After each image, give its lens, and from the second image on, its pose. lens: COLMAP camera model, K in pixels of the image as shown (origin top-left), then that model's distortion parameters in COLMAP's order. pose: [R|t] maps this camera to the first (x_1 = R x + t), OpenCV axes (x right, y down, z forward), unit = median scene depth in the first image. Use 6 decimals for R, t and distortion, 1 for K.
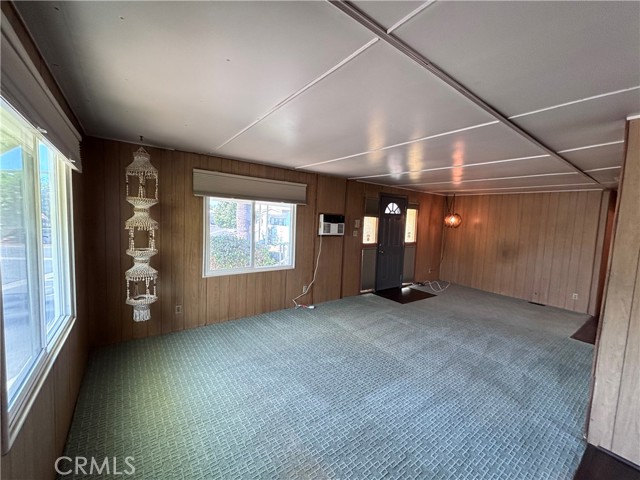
lens RADIAL K [[259.4, 0, 319.2], [0, 259.4, 237.9], [0, 0, 1]] dist [-0.002955, 0.001245]
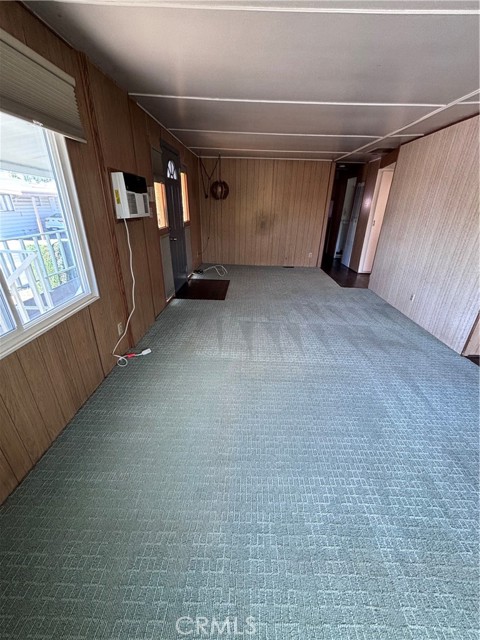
lens RADIAL K [[259.4, 0, 241.4], [0, 259.4, 321.9], [0, 0, 1]] dist [-0.002955, 0.001245]
pose [[0.618083, -0.355067, 0.701357, -0.287079], [0.064860, 0.912175, 0.404636, -0.017987], [-0.783433, -0.204608, 0.586829, 0.505197]]
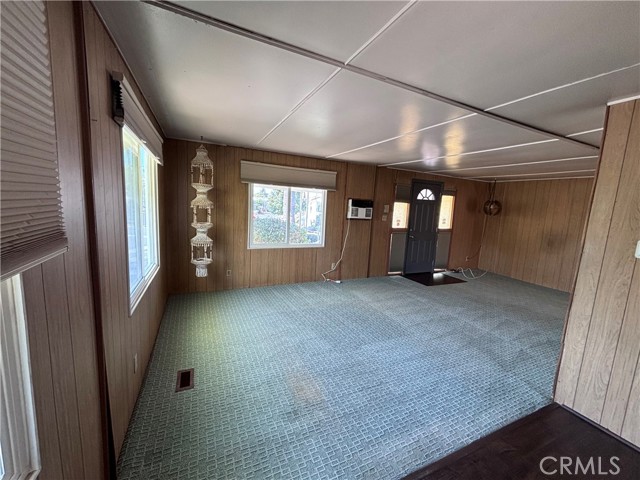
lens RADIAL K [[259.4, 0, 318.9], [0, 259.4, 238.0], [0, 0, 1]] dist [-0.002955, 0.001245]
pose [[0.980064, 0.035476, -0.195490, 0.102542], [-0.026773, 0.998537, 0.046985, 0.026550], [0.196870, -0.040814, 0.979580, -0.115931]]
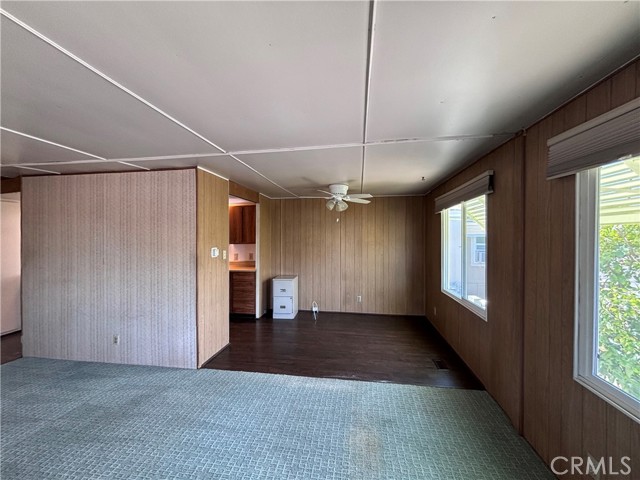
lens RADIAL K [[259.4, 0, 323.6], [0, 259.4, 235.8], [0, 0, 1]] dist [-0.002955, 0.001245]
pose [[-0.716526, -0.040239, 0.696399, -0.239267], [0.024918, 0.996221, 0.083201, -0.050592], [-0.697115, 0.076968, -0.712816, 0.666686]]
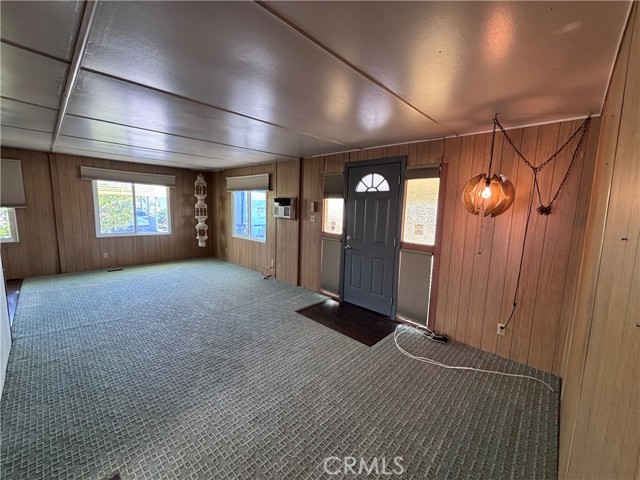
lens RADIAL K [[259.4, 0, 323.8], [0, 259.4, 242.7], [0, 0, 1]] dist [-0.002955, 0.001245]
pose [[0.191628, 0.099733, -0.976387, 1.180122], [-0.098988, 0.991715, 0.081871, -0.013619], [0.976463, 0.080961, 0.199912, 1.029891]]
